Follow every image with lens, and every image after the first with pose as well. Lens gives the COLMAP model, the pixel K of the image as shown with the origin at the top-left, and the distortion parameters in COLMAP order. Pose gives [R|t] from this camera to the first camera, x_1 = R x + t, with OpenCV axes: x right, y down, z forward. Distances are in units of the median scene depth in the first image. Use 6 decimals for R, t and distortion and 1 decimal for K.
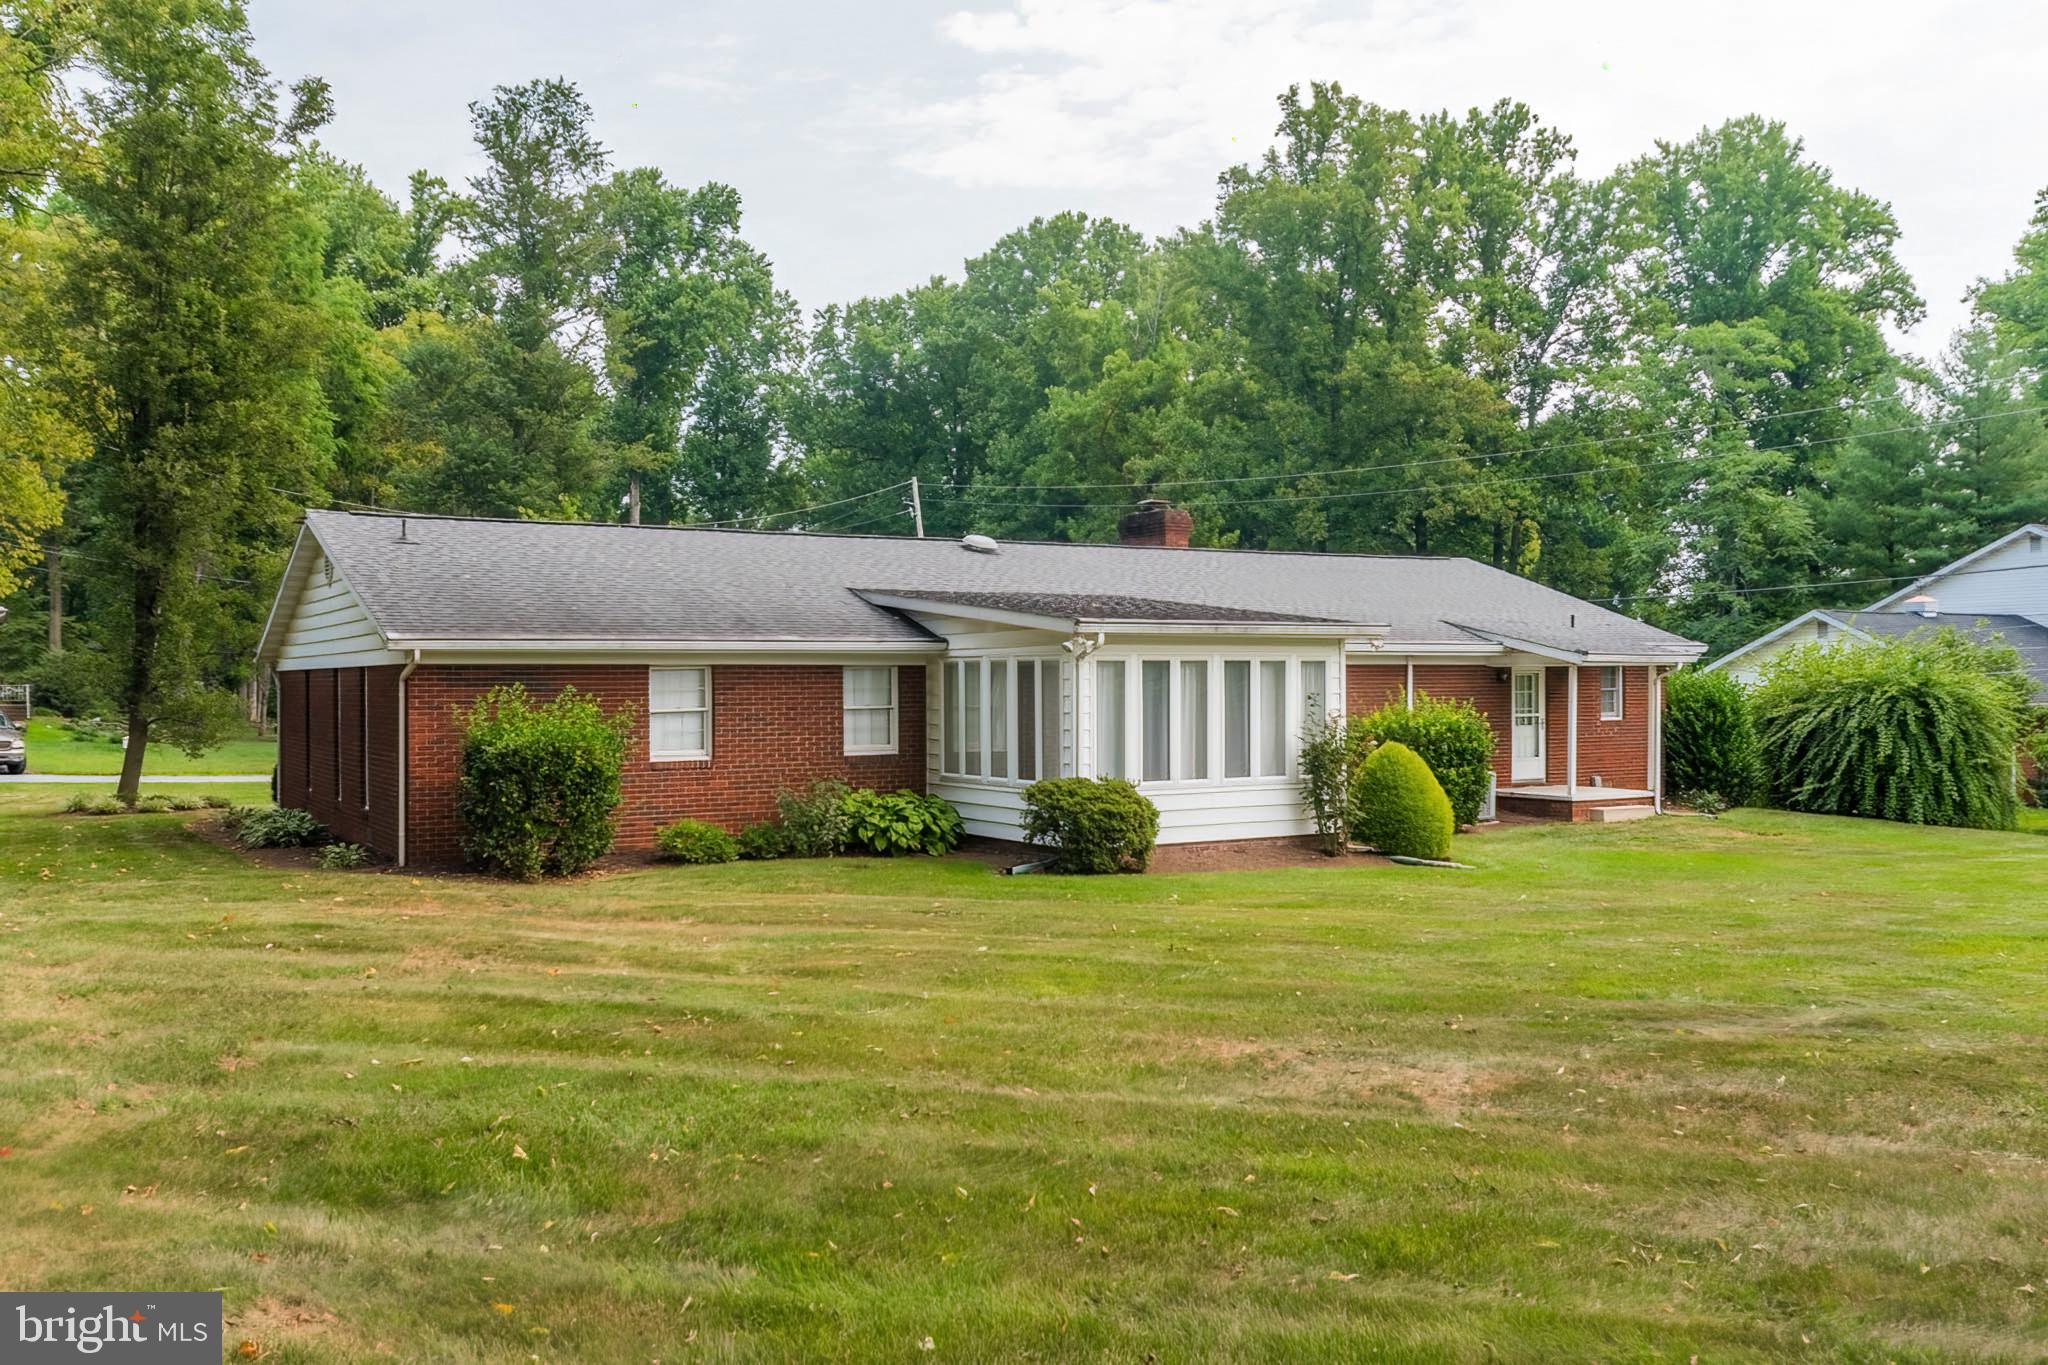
lens RADIAL K [[1711.1, 0, 1016.2], [0, 1711.1, 696.3], [0, 0, 1]] dist [-0.002702, 0.009358]
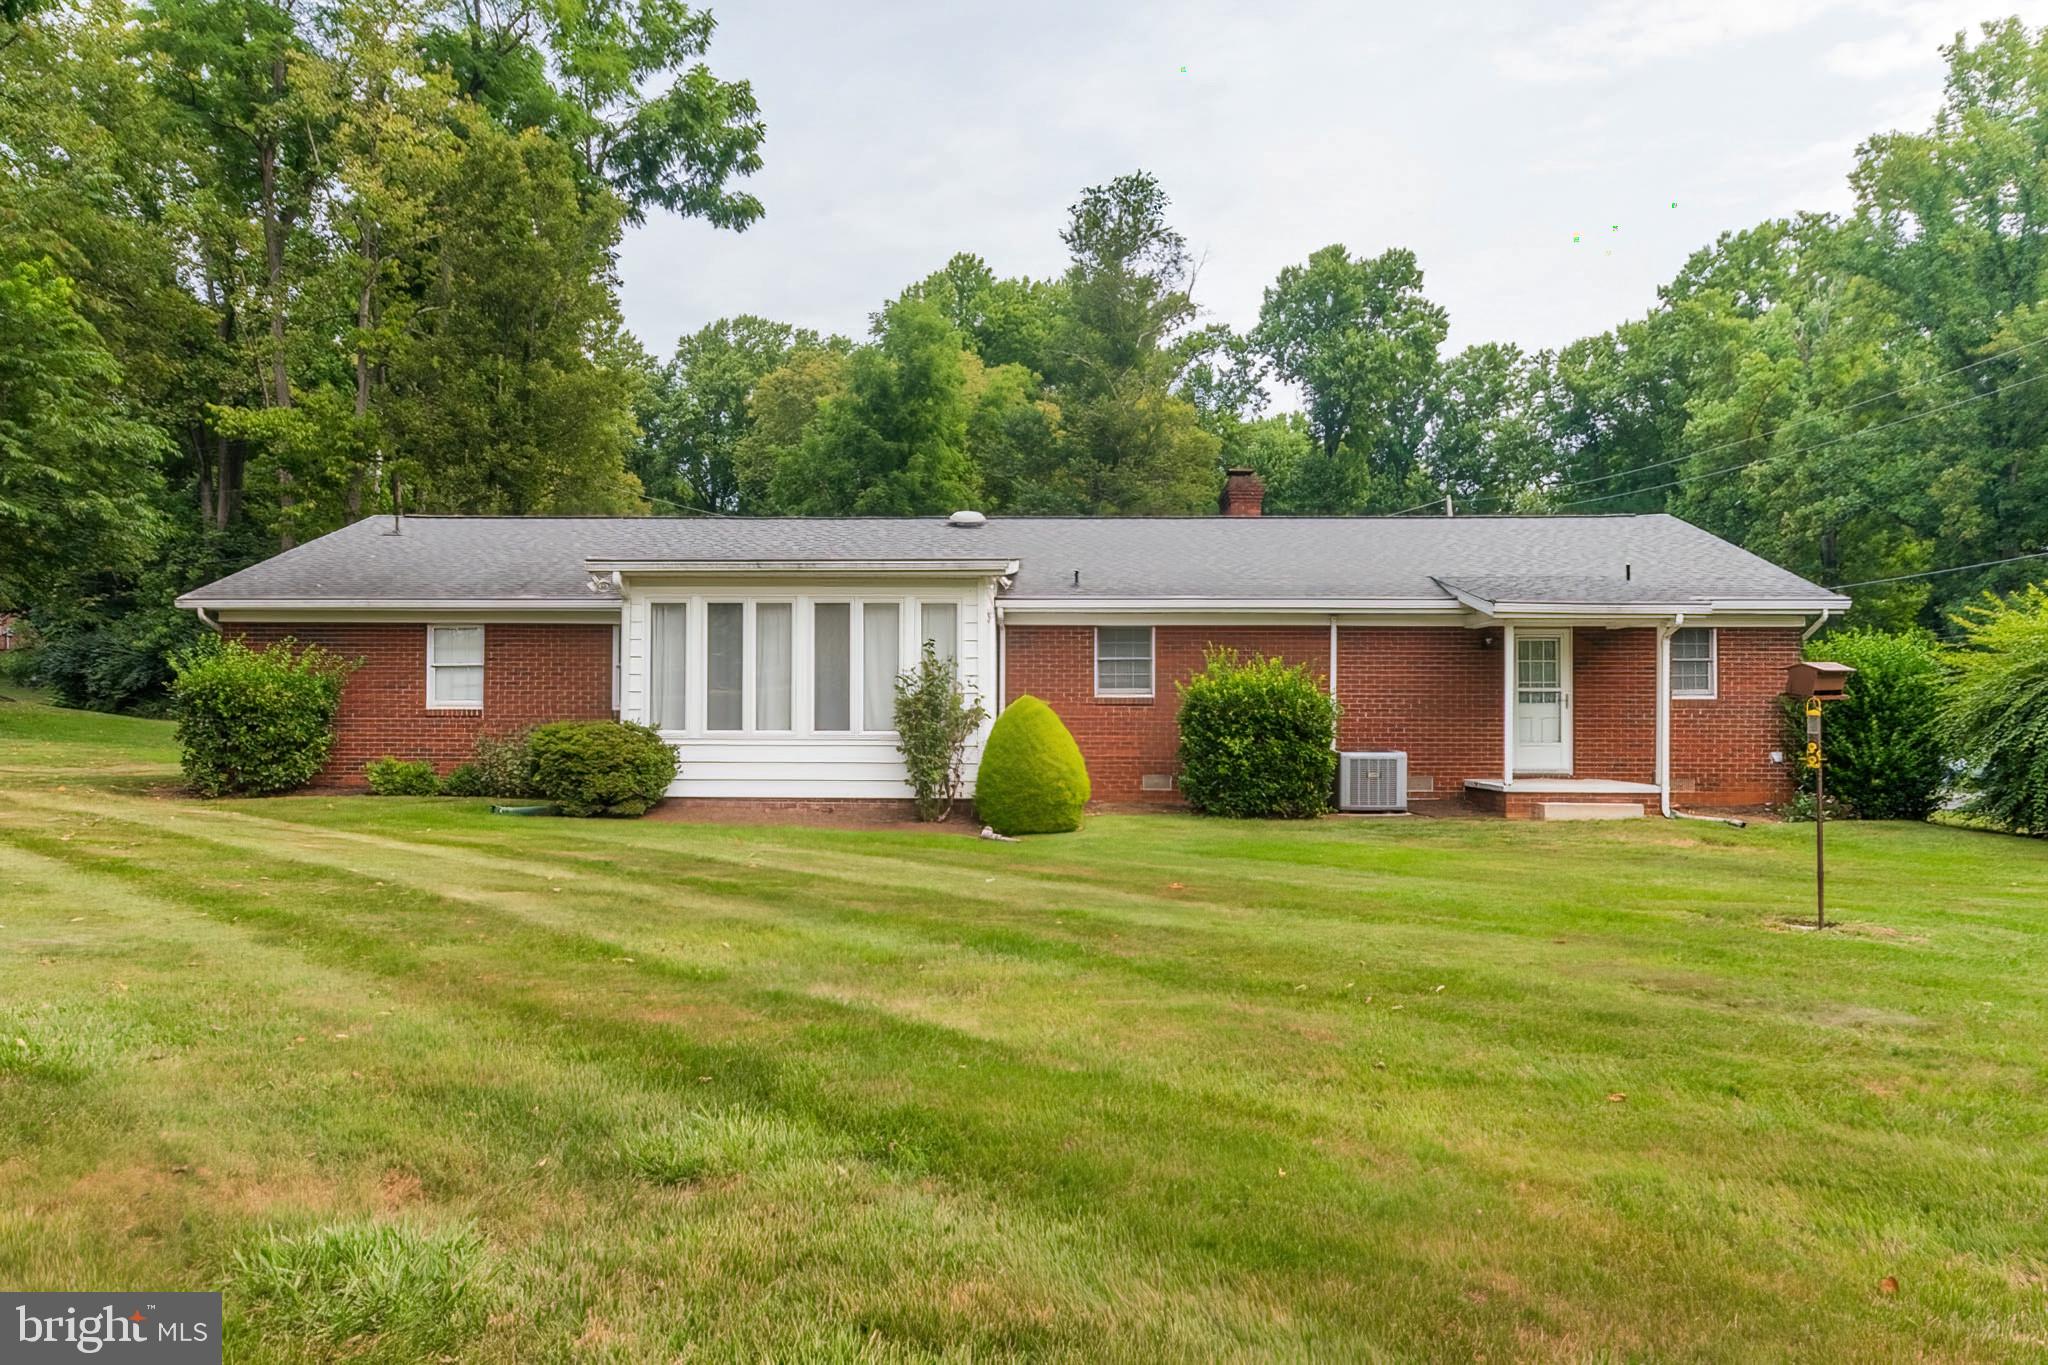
lens RADIAL K [[1482.1, 0, 1016.4], [0, 1482.1, 684.2], [0, 0, 1]] dist [0.002050, 0.003392]
pose [[0.845744, -0.002072, -0.533586, 0.390584], [-0.015069, 0.999501, -0.027765, 0.026575], [0.533377, 0.031523, 0.845290, 0.235714]]
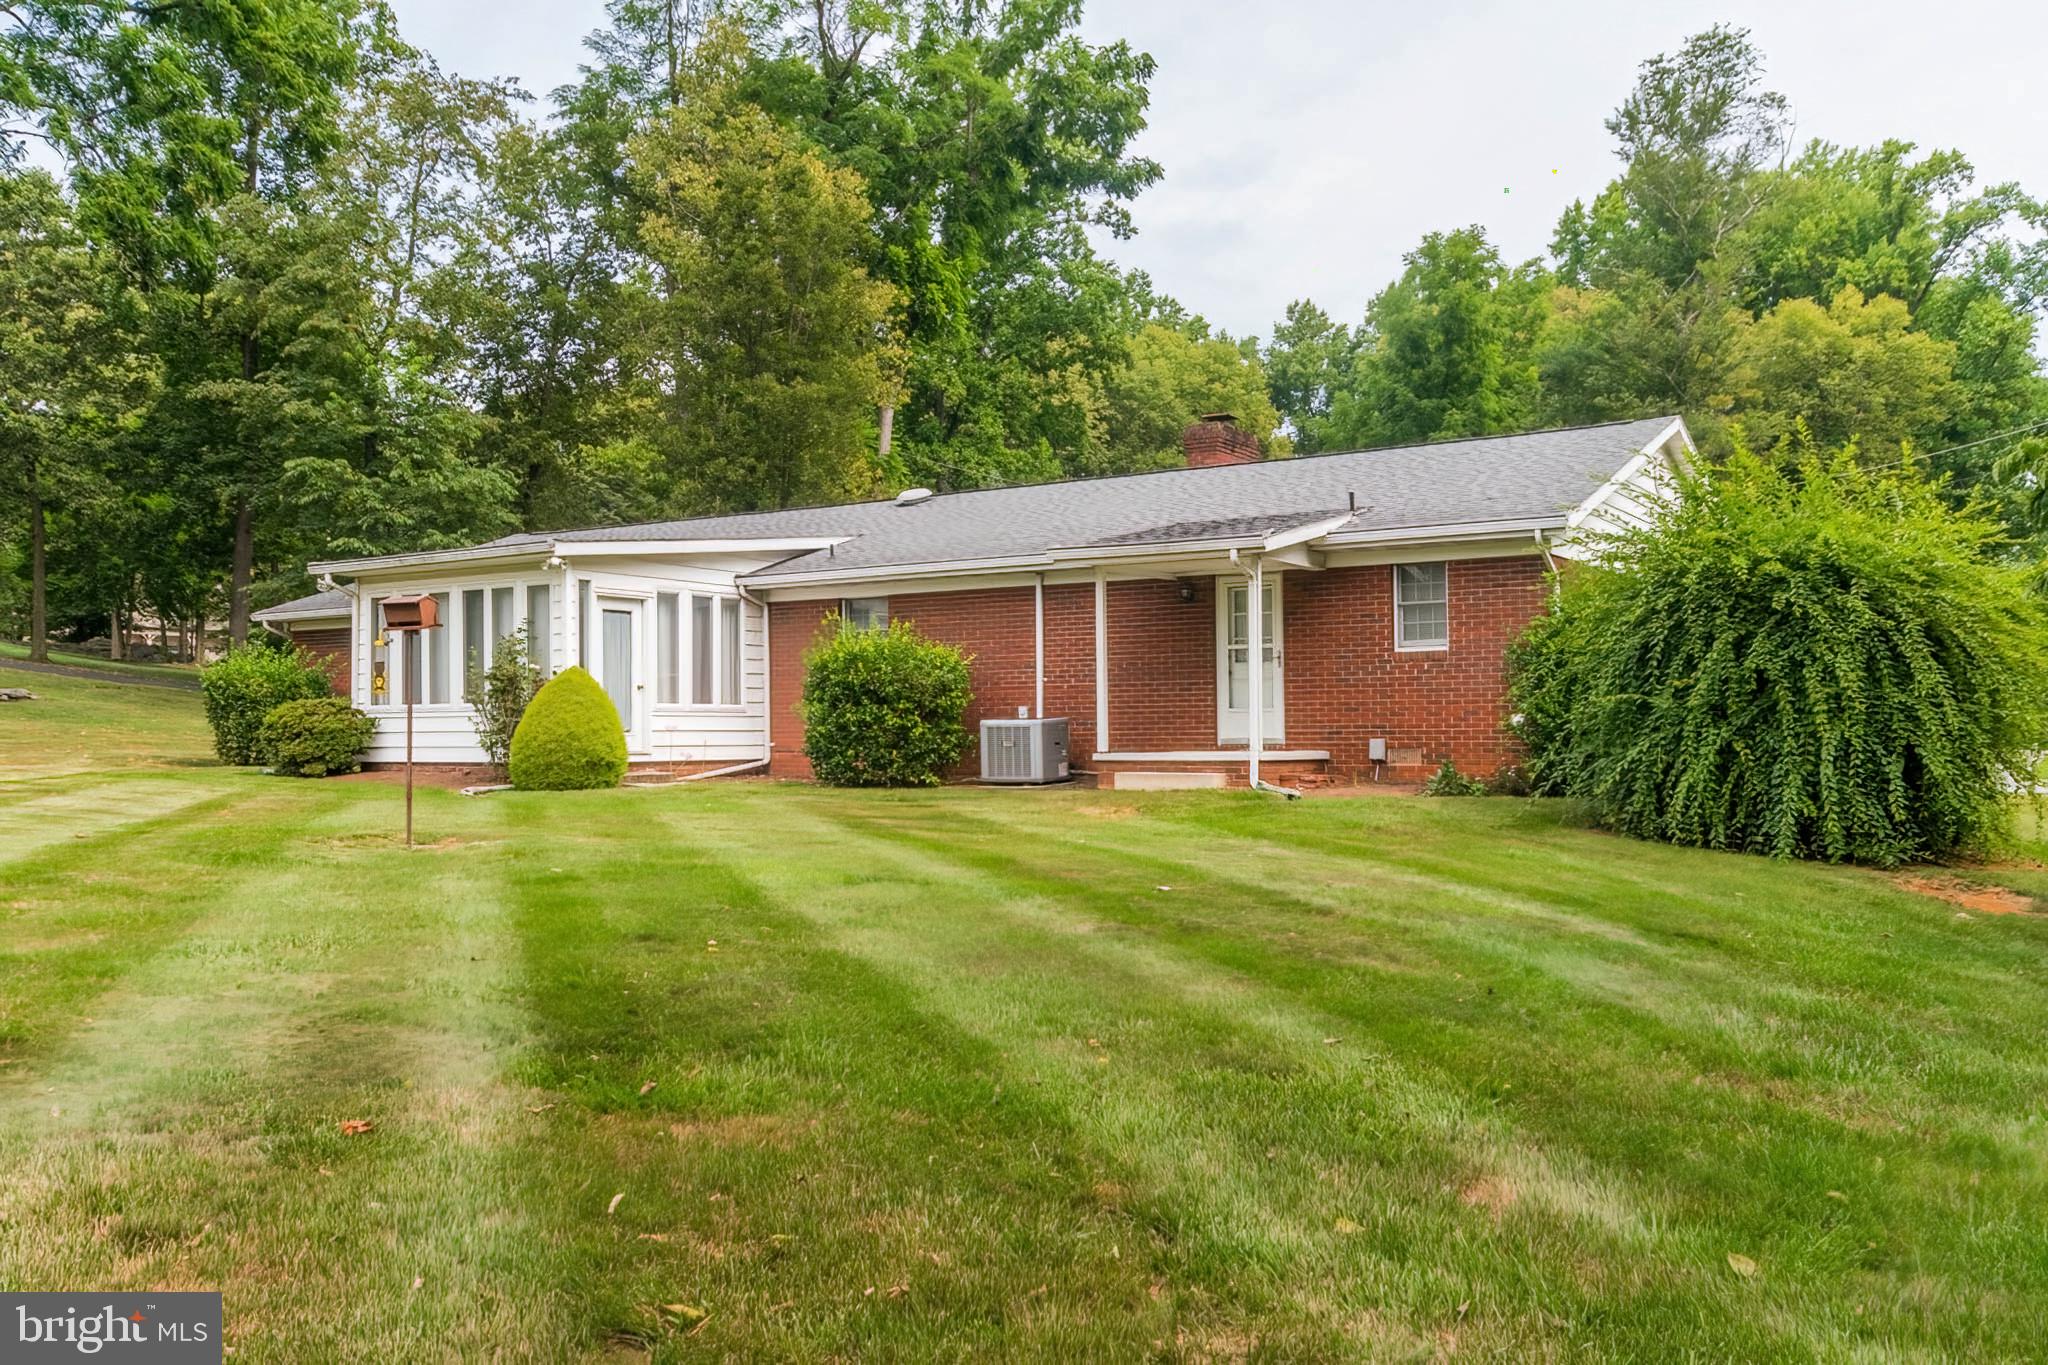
lens RADIAL K [[1711.1, 0, 1016.2], [0, 1711.1, 696.3], [0, 0, 1]] dist [-0.002702, 0.009358]
pose [[0.451201, -0.018197, -0.892237, 0.738143], [-0.005674, 0.999713, -0.023258, 0.040365], [0.892404, 0.015557, 0.450969, 0.508542]]
